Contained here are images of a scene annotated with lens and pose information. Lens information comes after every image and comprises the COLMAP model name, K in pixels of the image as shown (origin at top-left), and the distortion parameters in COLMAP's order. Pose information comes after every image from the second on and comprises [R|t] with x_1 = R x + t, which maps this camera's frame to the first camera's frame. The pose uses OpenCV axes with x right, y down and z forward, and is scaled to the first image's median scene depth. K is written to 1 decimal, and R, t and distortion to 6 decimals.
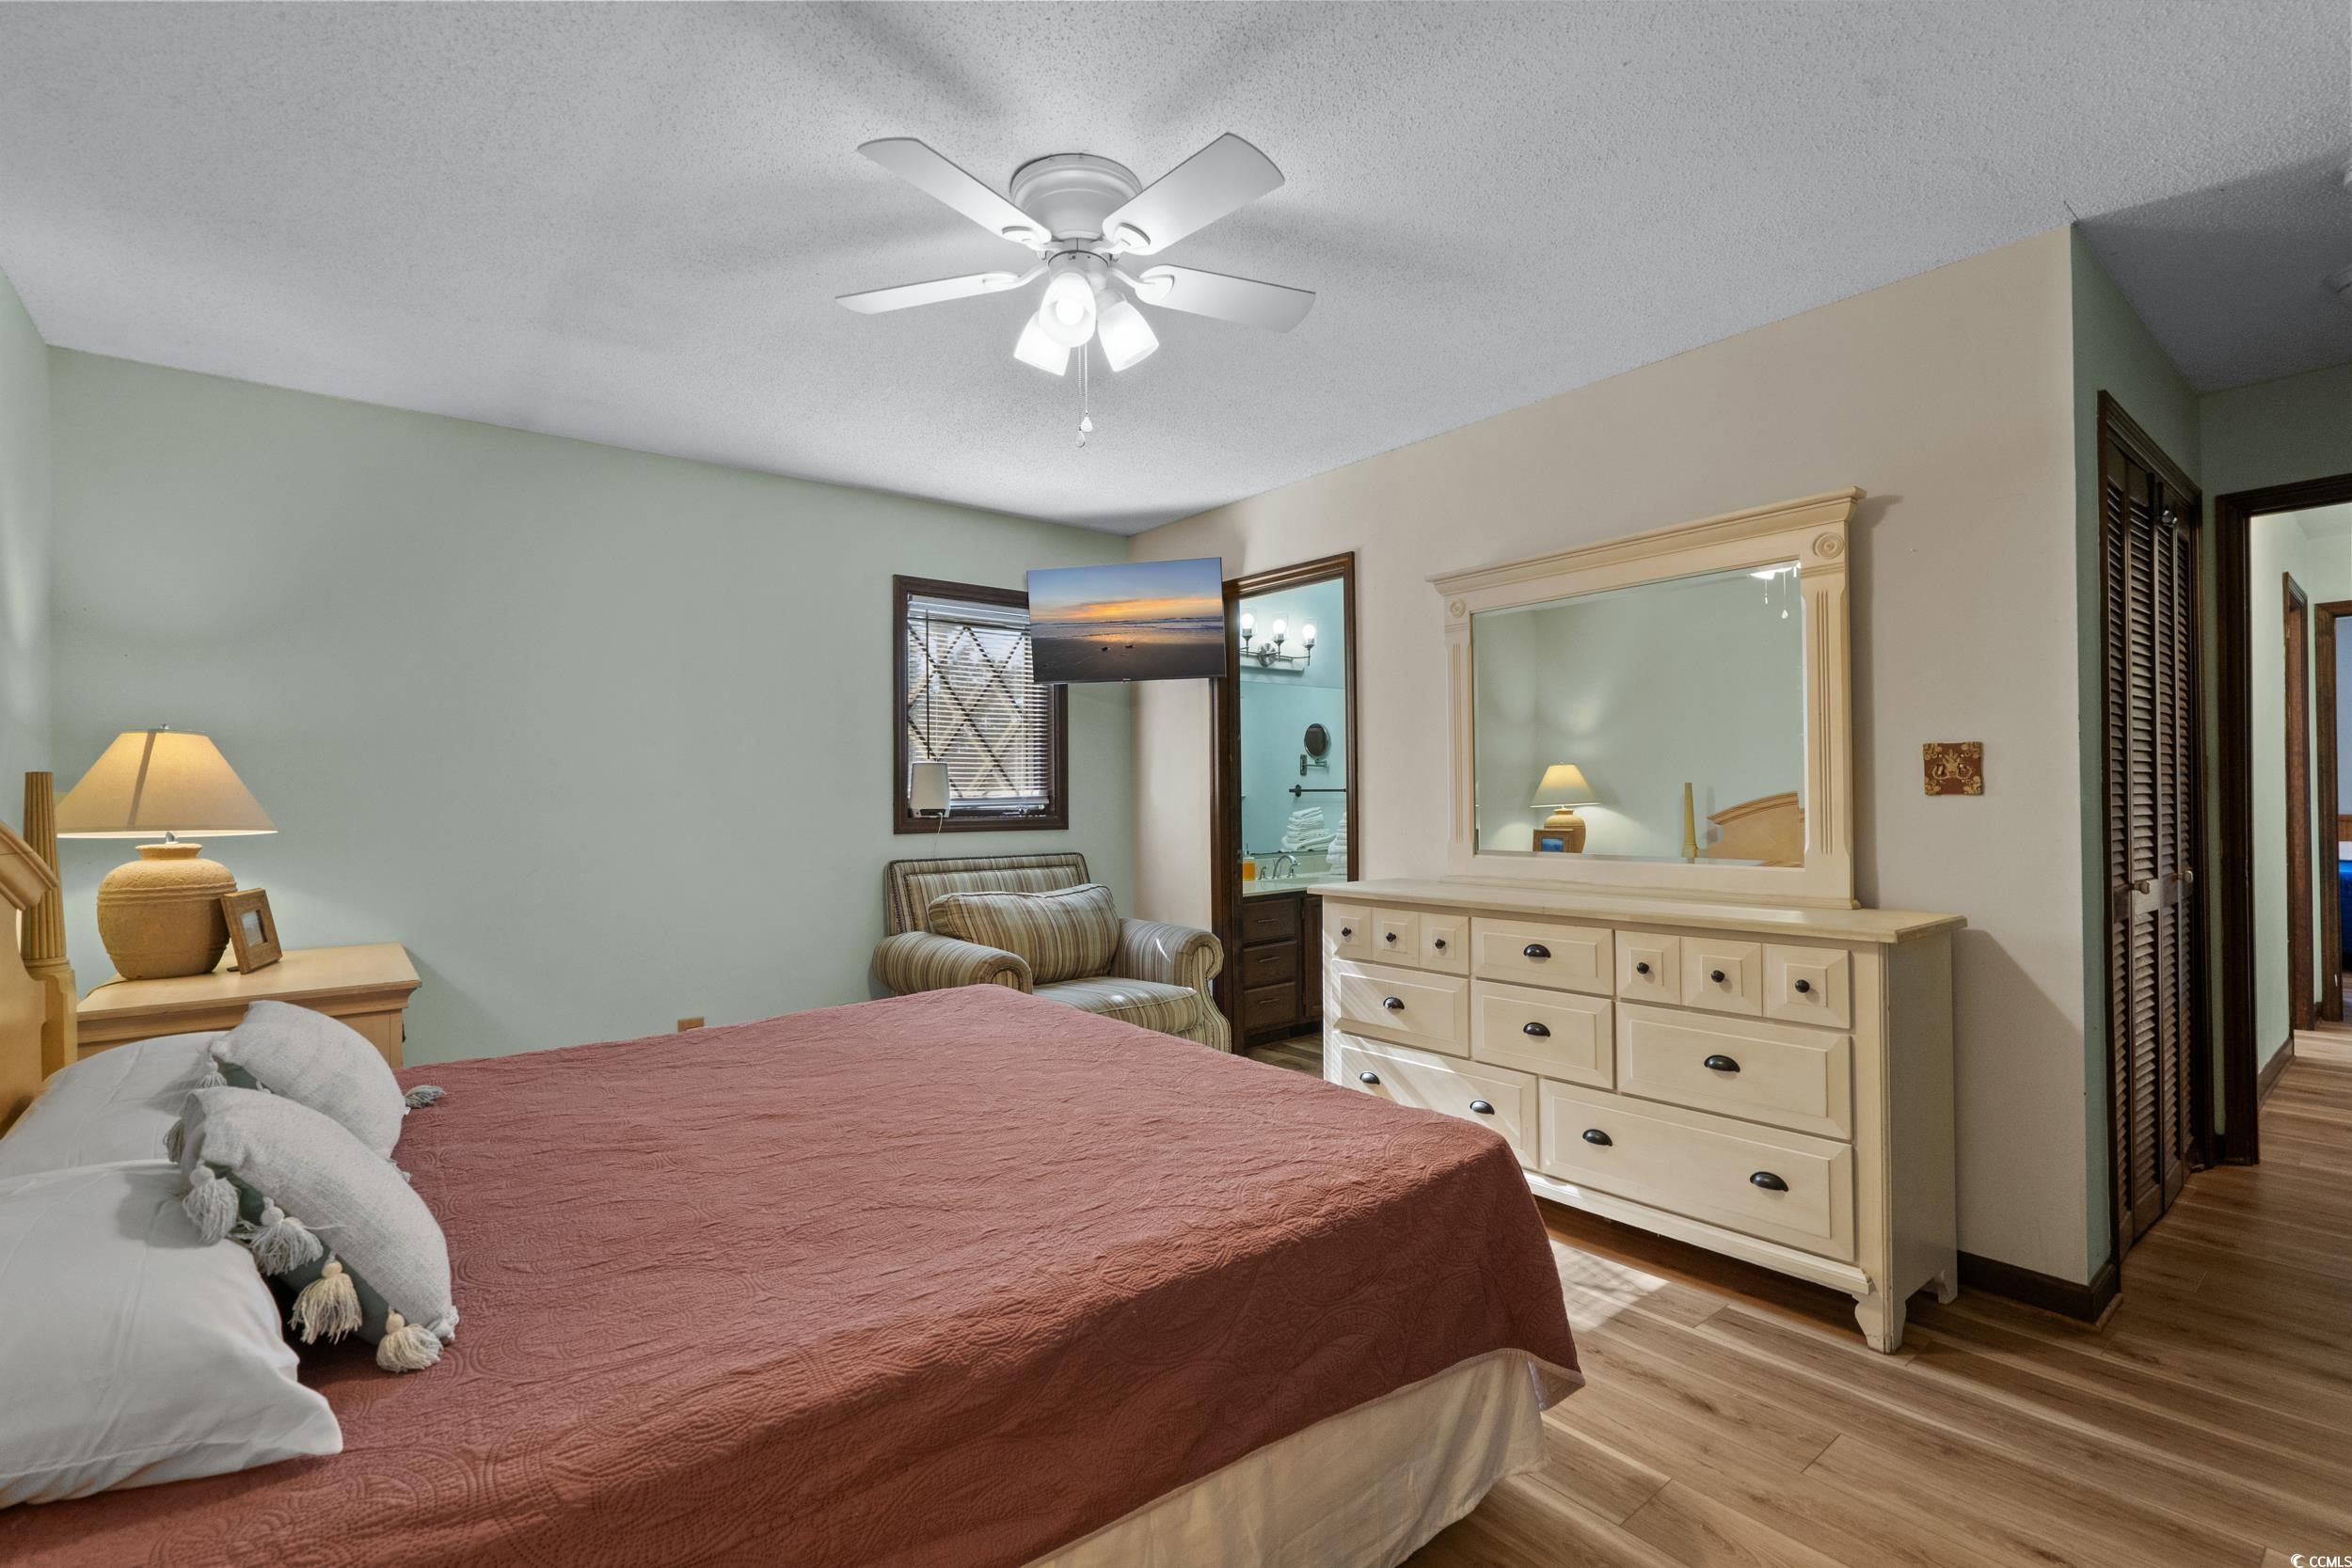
lens RADIAL K [[1061.6, 0, 1148.7], [0, 1061.6, 794.6], [0, 0, 1]] dist [-0.003365, 0.000168]
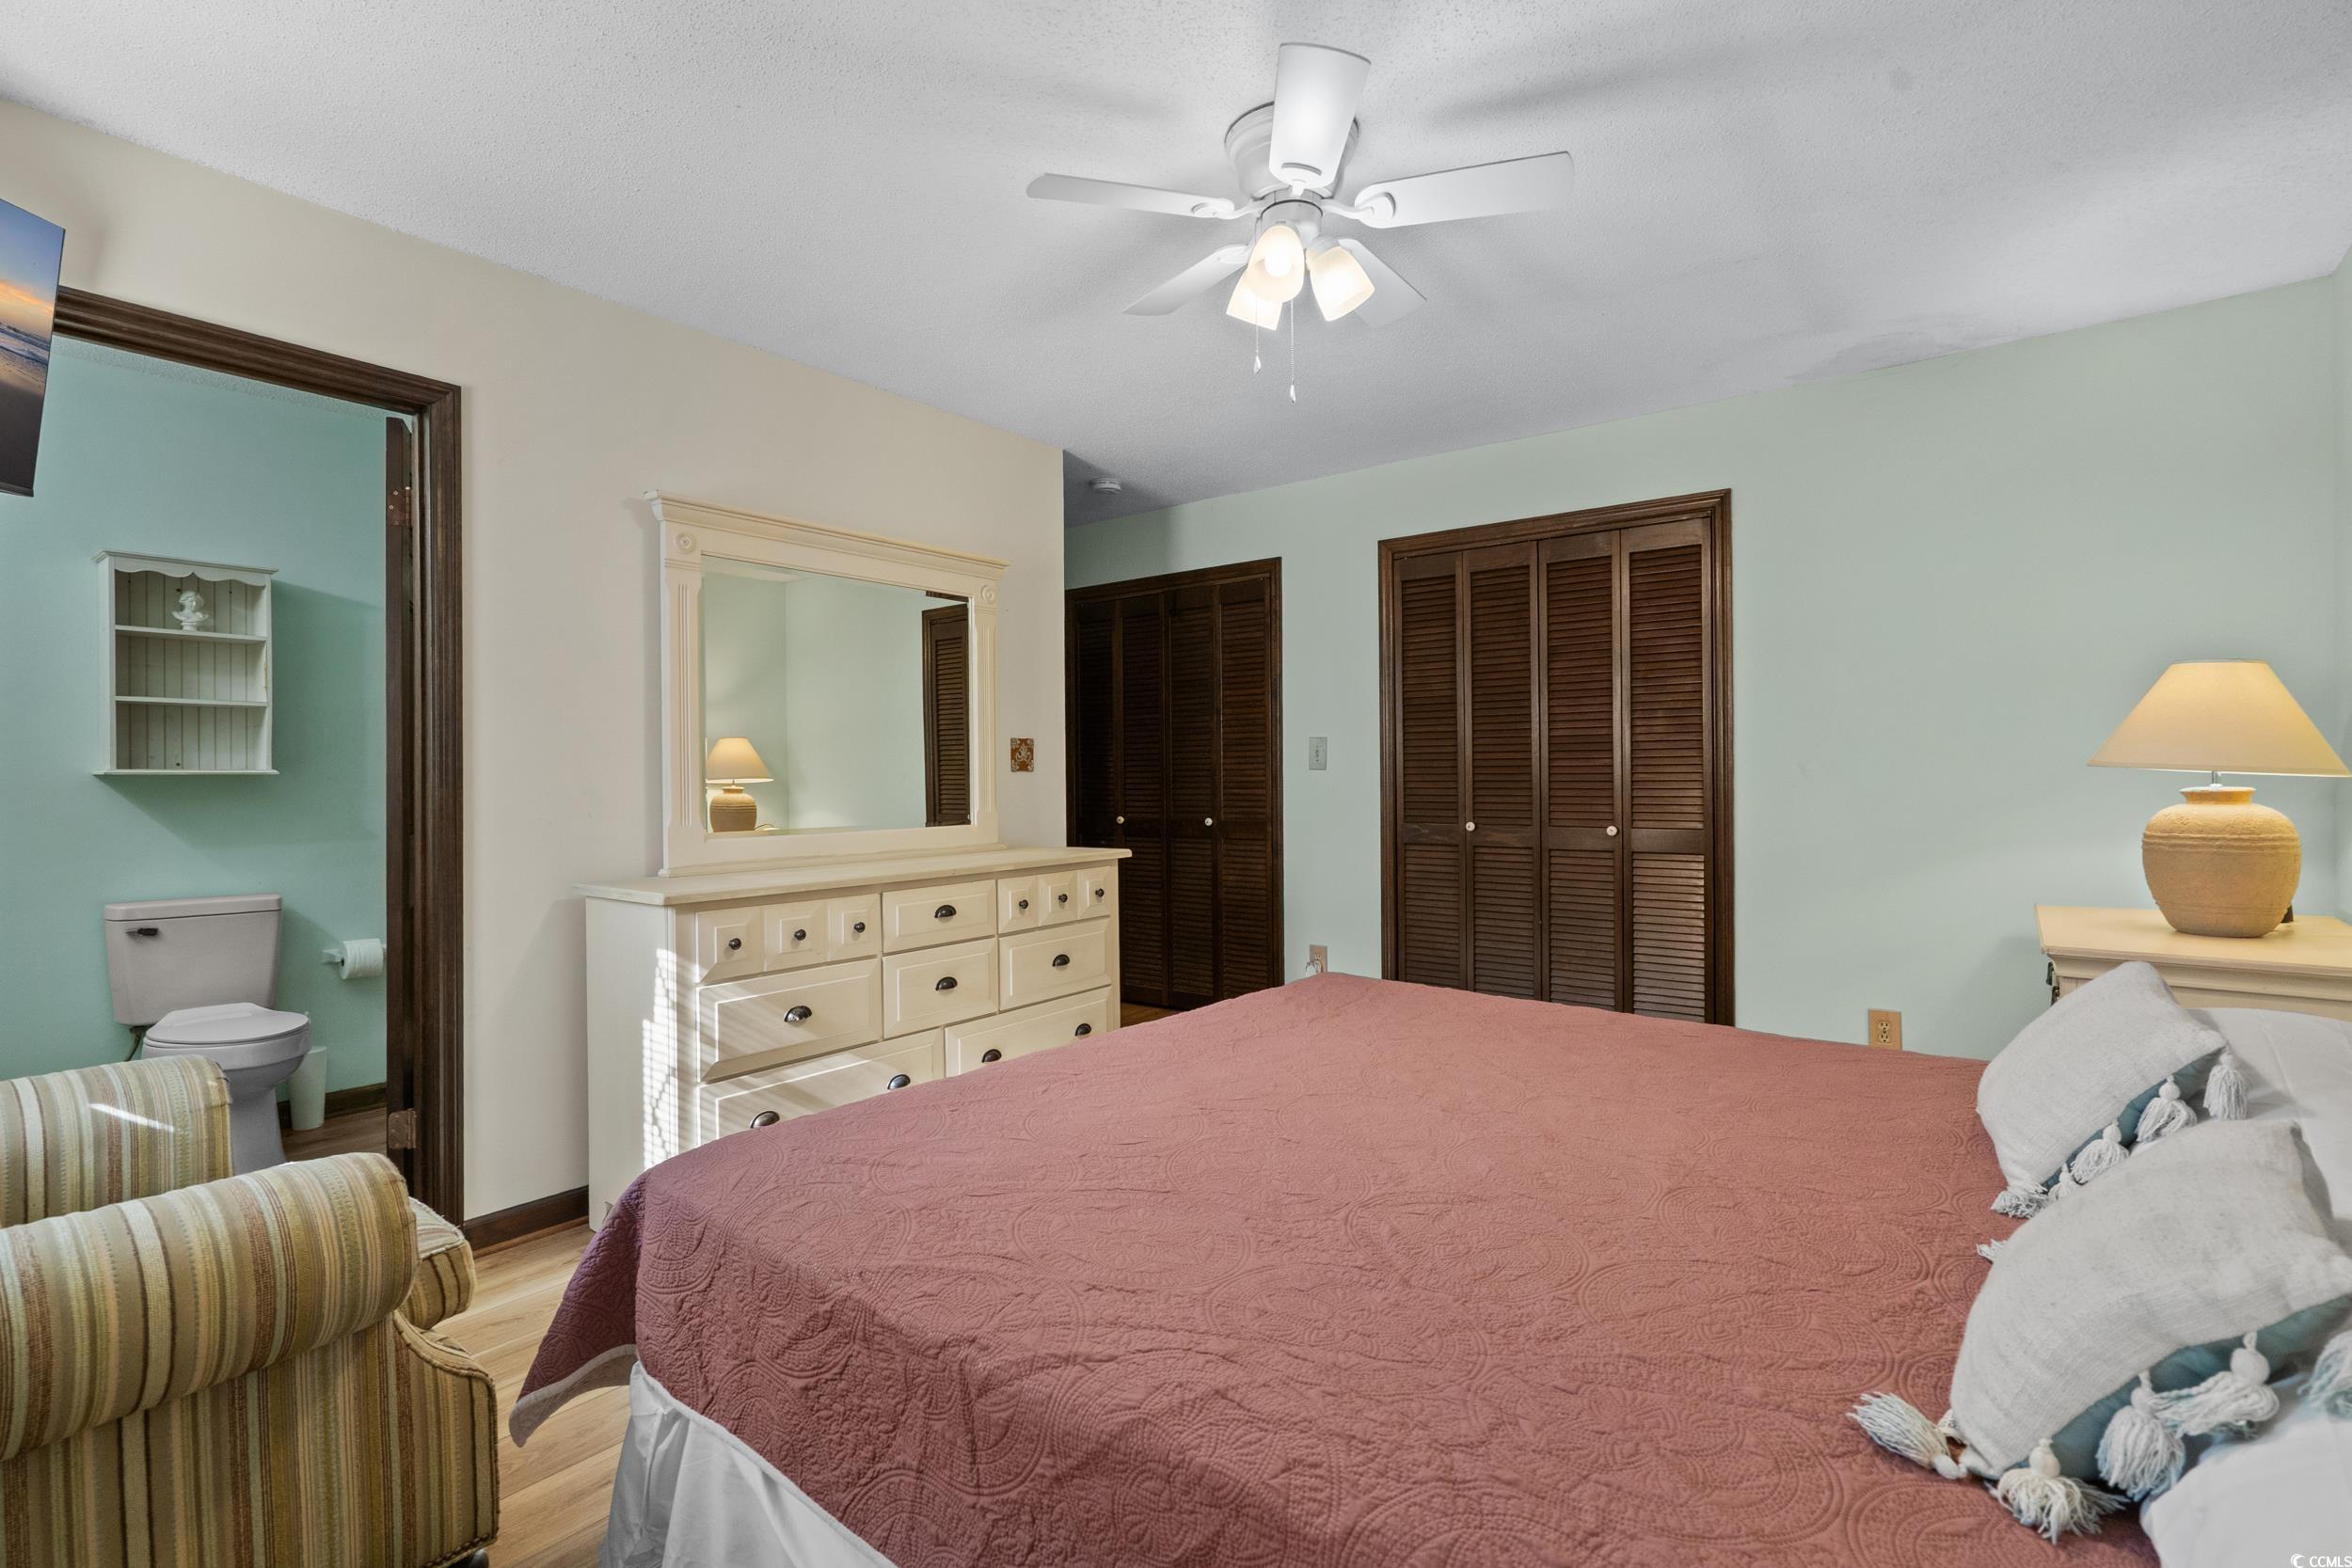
lens RADIAL K [[1062.2, 0, 1183.5], [0, 1062.2, 767.6], [0, 0, 1]] dist [-0.031541, 0.000011]
pose [[-0.254082, 0.015445, 0.967059, -0.748239], [0.002981, 0.999880, -0.015186, 0.017634], [-0.967178, -0.000976, -0.254098, 1.041540]]
